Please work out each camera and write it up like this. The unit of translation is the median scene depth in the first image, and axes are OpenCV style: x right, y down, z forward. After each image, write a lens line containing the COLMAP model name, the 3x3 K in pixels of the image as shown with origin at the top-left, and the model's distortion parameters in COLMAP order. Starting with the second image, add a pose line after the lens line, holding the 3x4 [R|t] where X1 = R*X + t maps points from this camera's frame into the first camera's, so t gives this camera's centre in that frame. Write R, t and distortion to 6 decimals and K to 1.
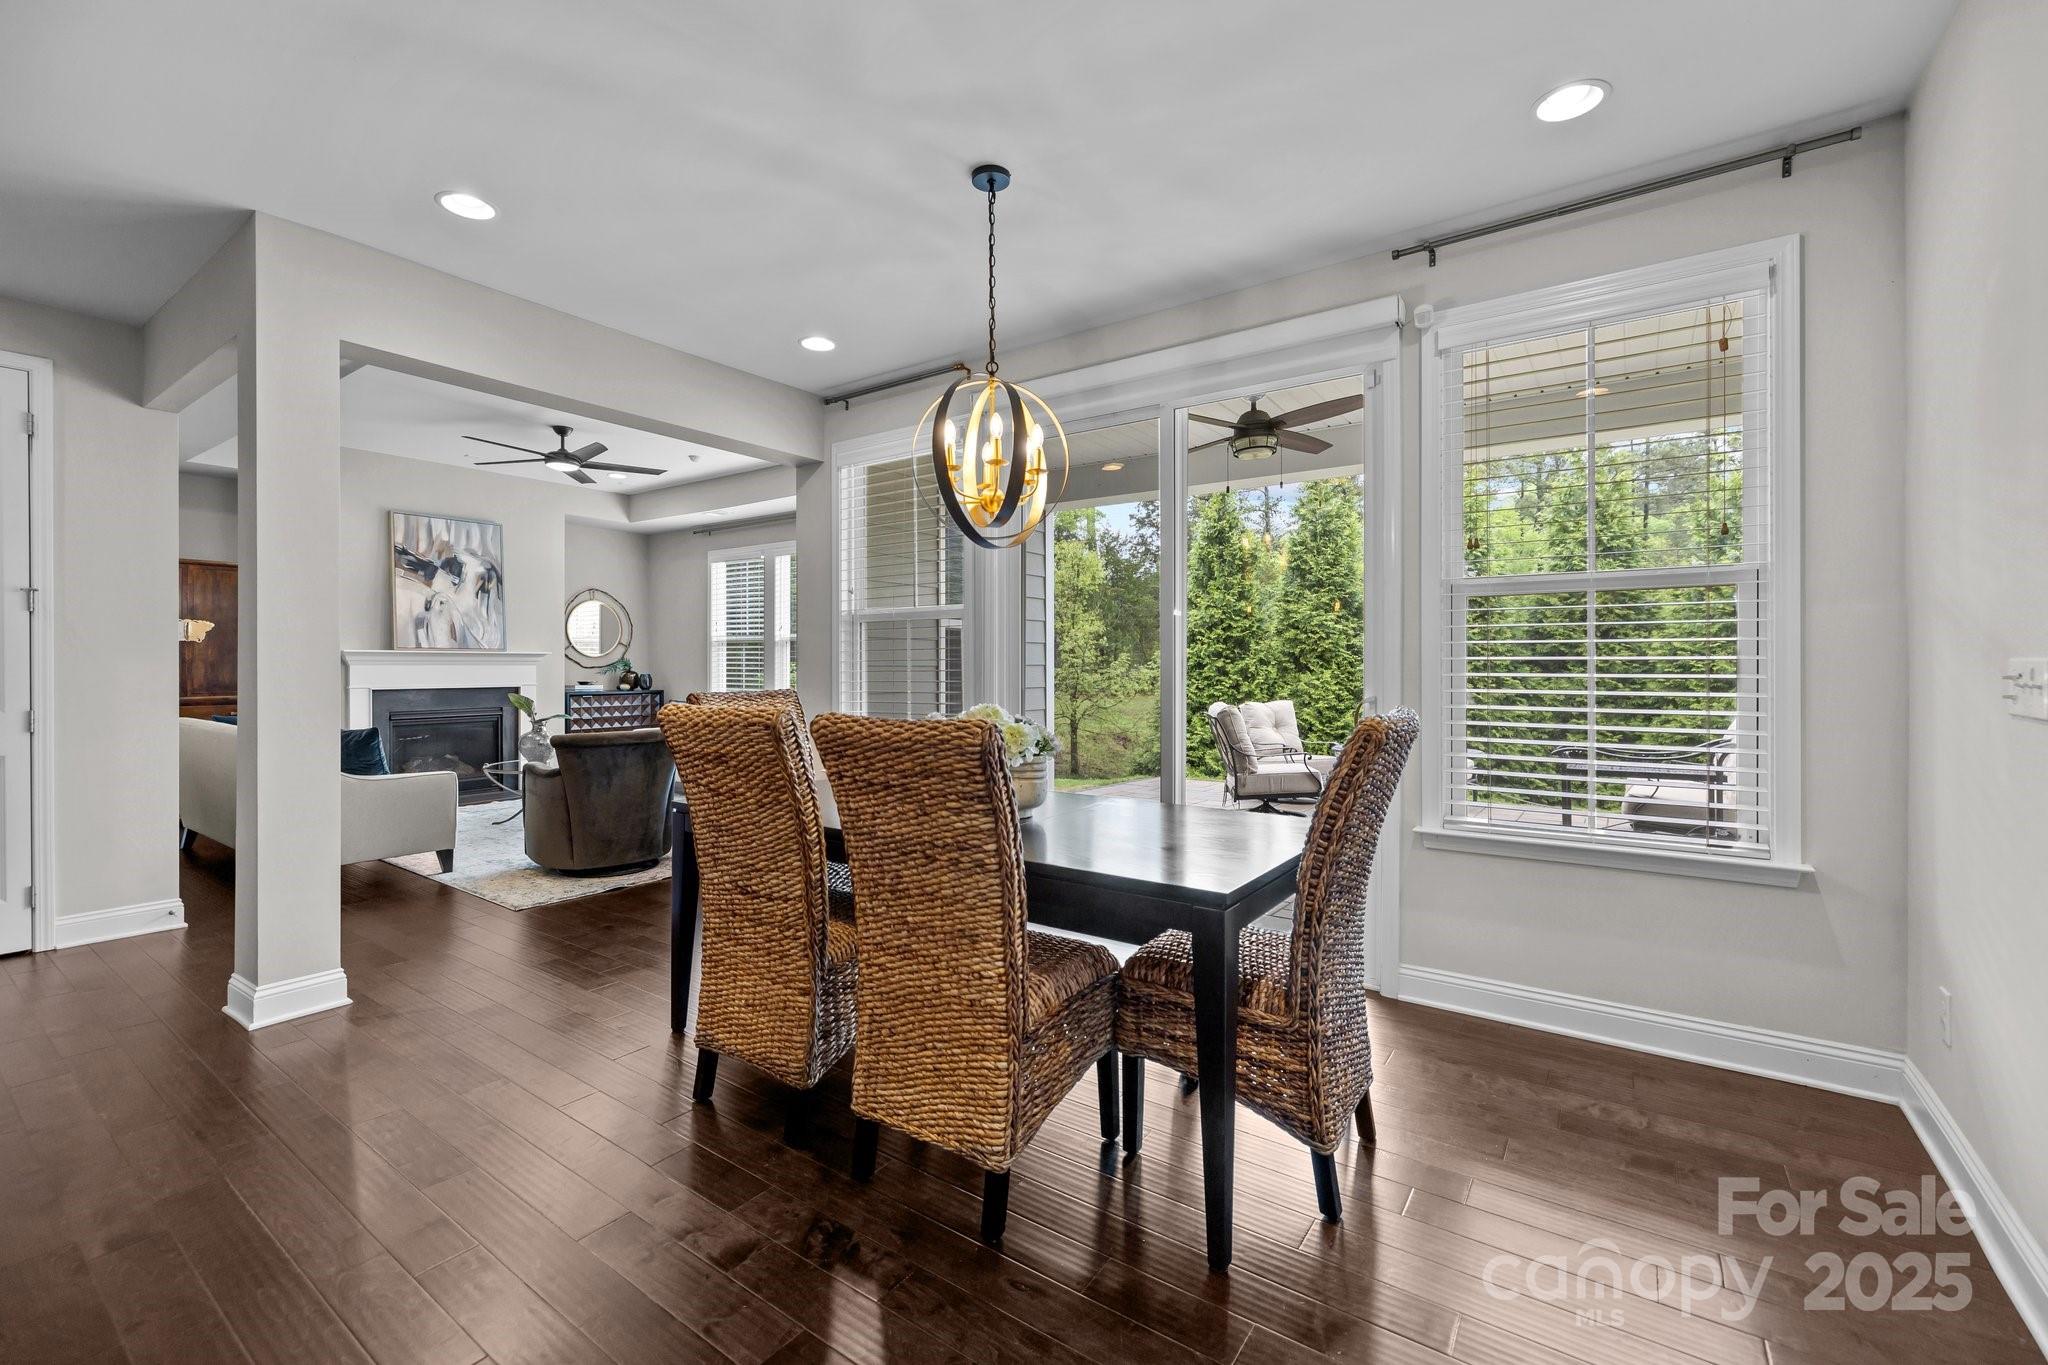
lens RADIAL K [[874.7, 0, 1019.7], [0, 874.7, 671.9], [0, 0, 1]] dist [-0.008854, 0.000777]
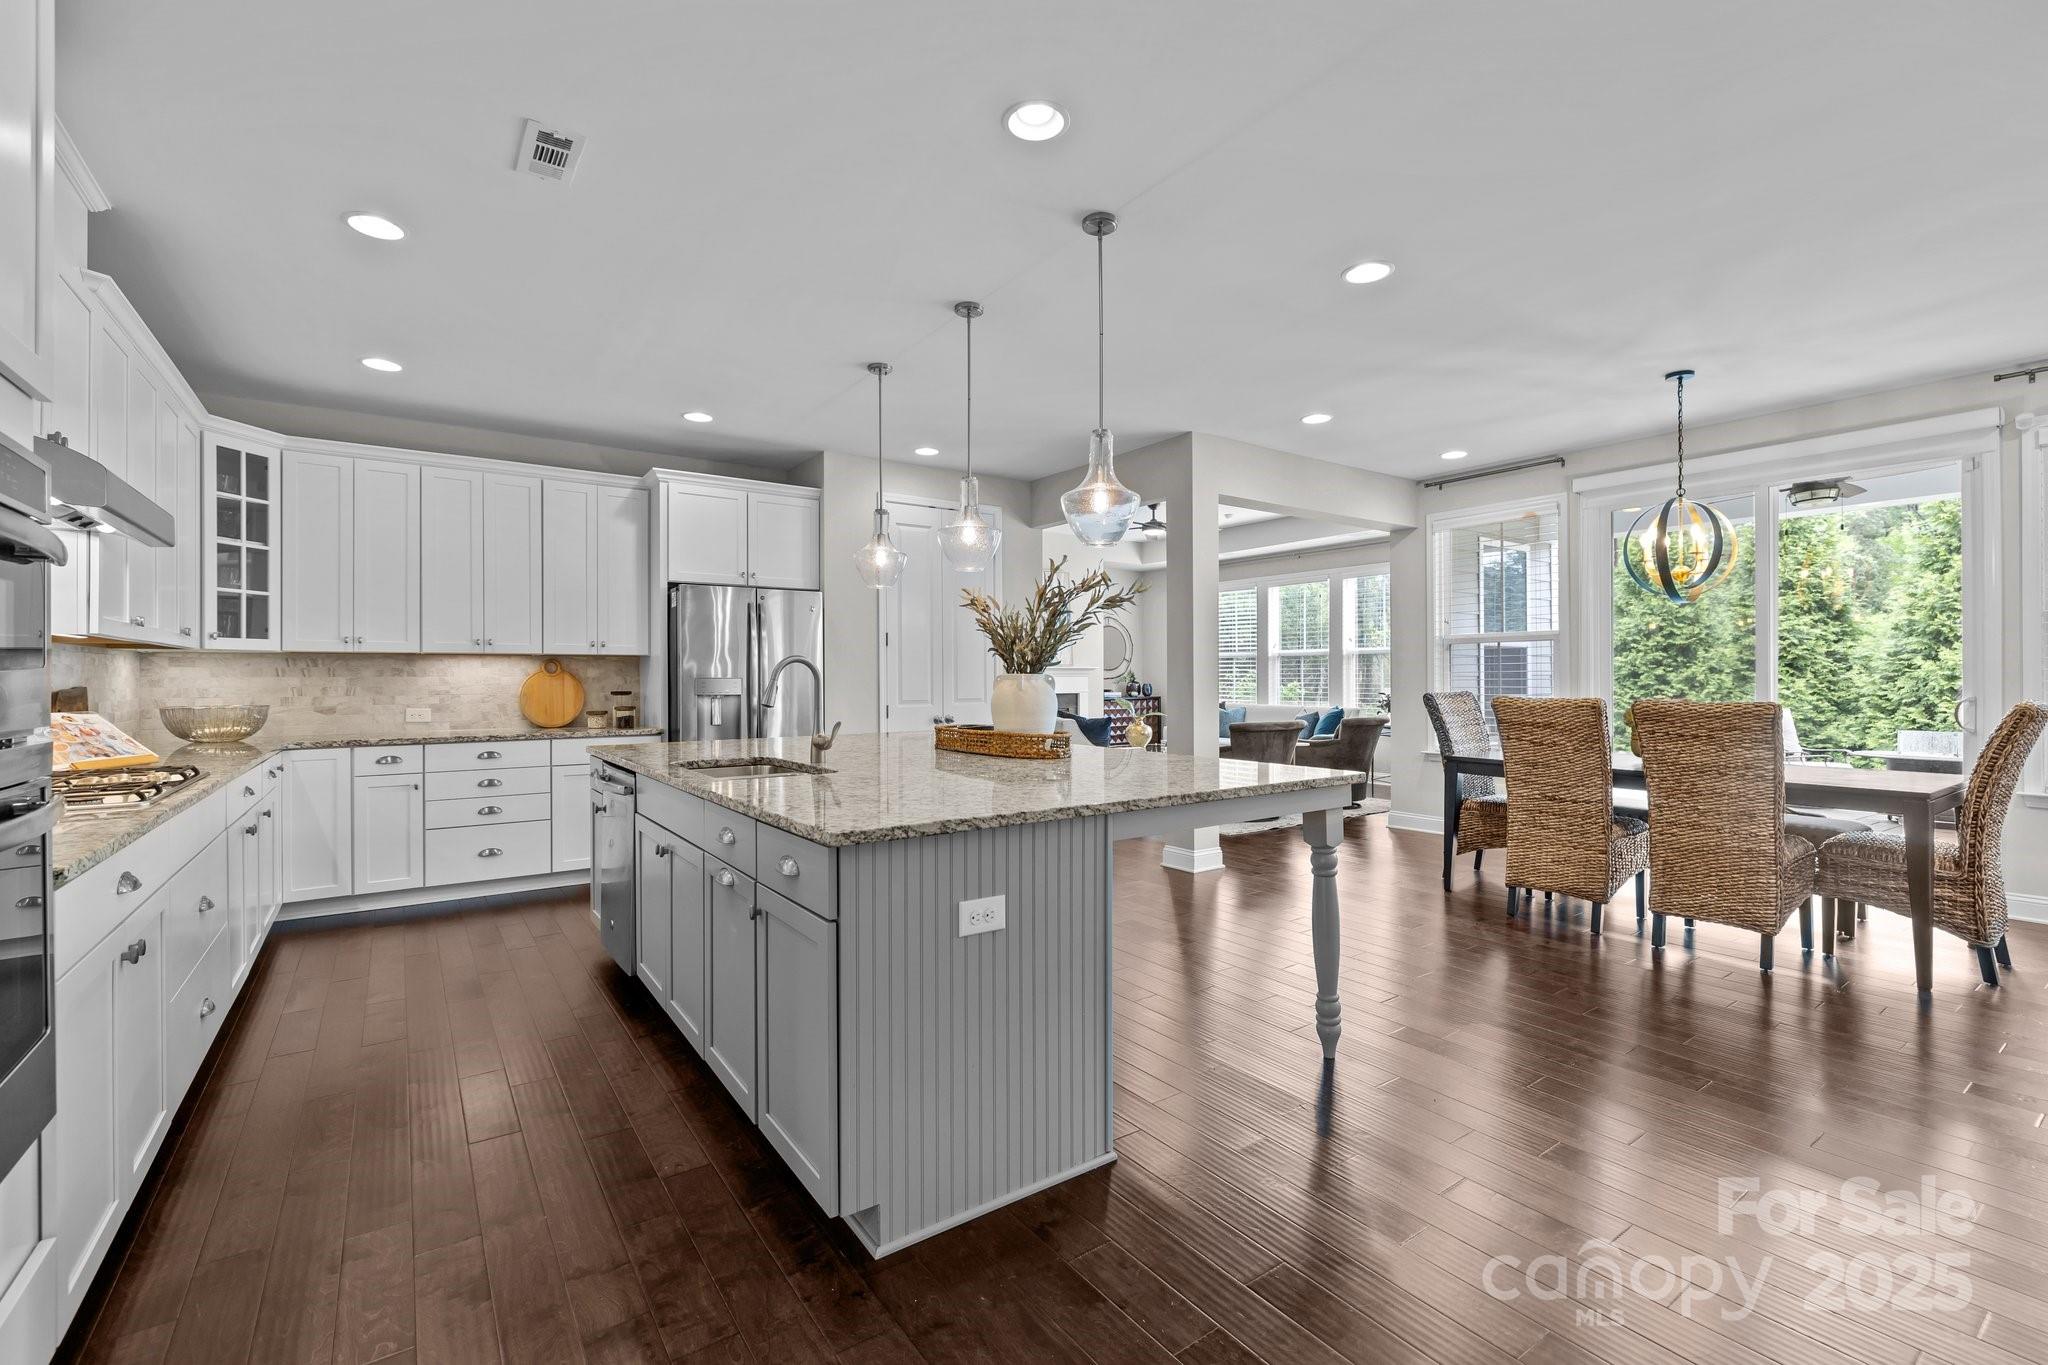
lens RADIAL K [[874.7, 0, 1014.0], [0, 874.7, 679.0], [0, 0, 1]] dist [-0.008854, 0.000777]
pose [[0.935503, -0.003651, -0.353300, -0.204058], [0.002092, 0.999986, -0.004796, 0.001672], [0.353313, 0.003747, 0.935498, -0.313126]]
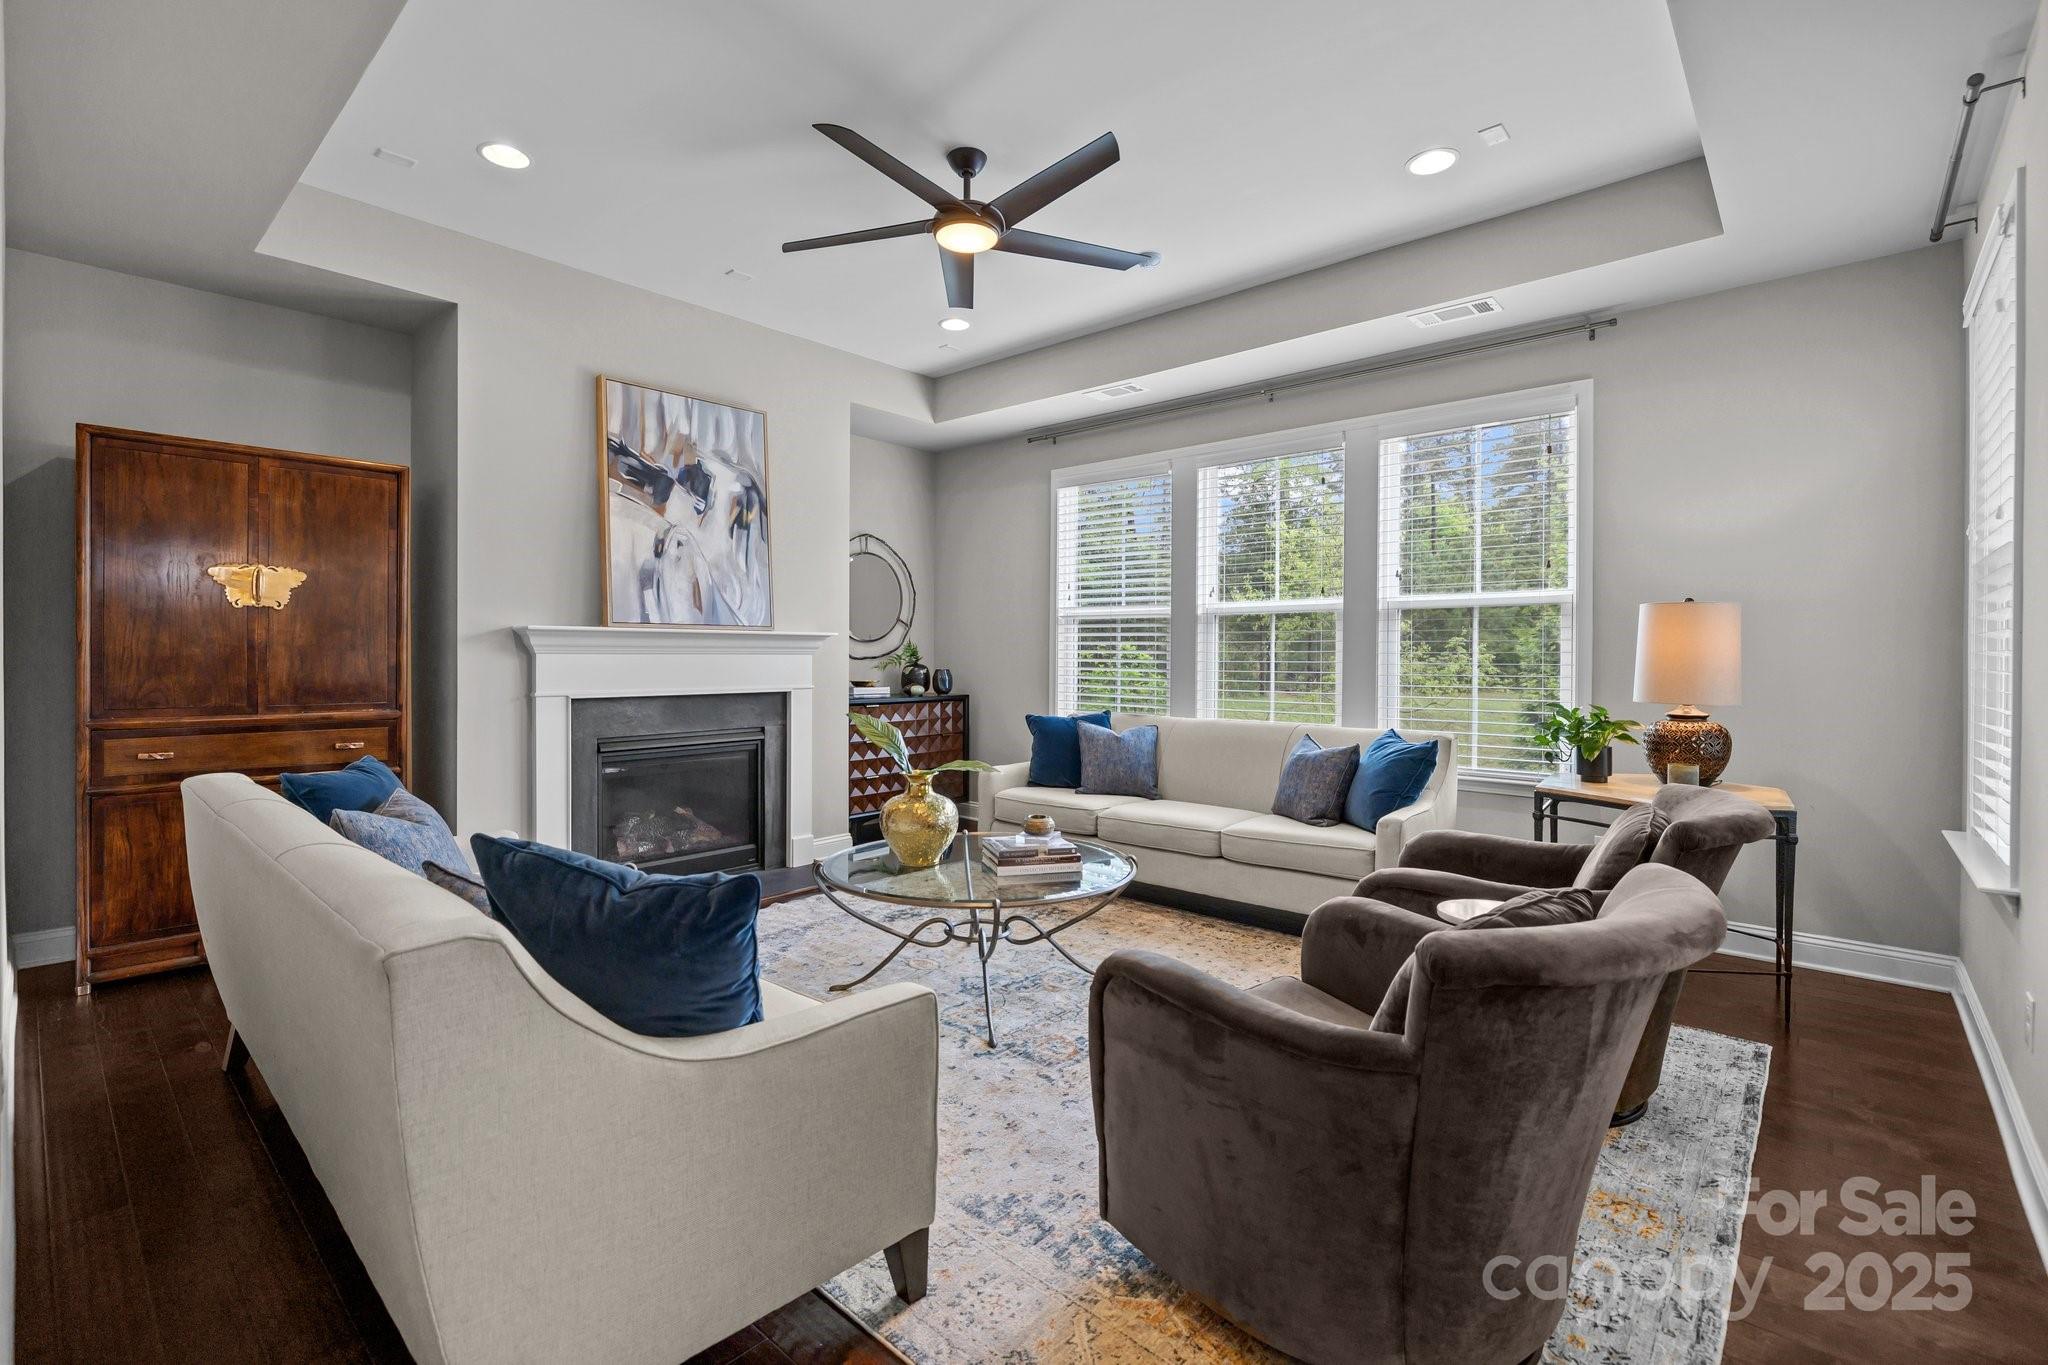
lens RADIAL K [[936.3, 0, 1004.4], [0, 936.3, 665.7], [0, 0, 1]] dist [-0.004514, -0.000106]
pose [[0.990193, 0.005044, -0.139613, -0.364420], [-0.004582, 0.999983, 0.003633, -0.003501], [0.139629, -0.002957, 0.990199, 0.422961]]
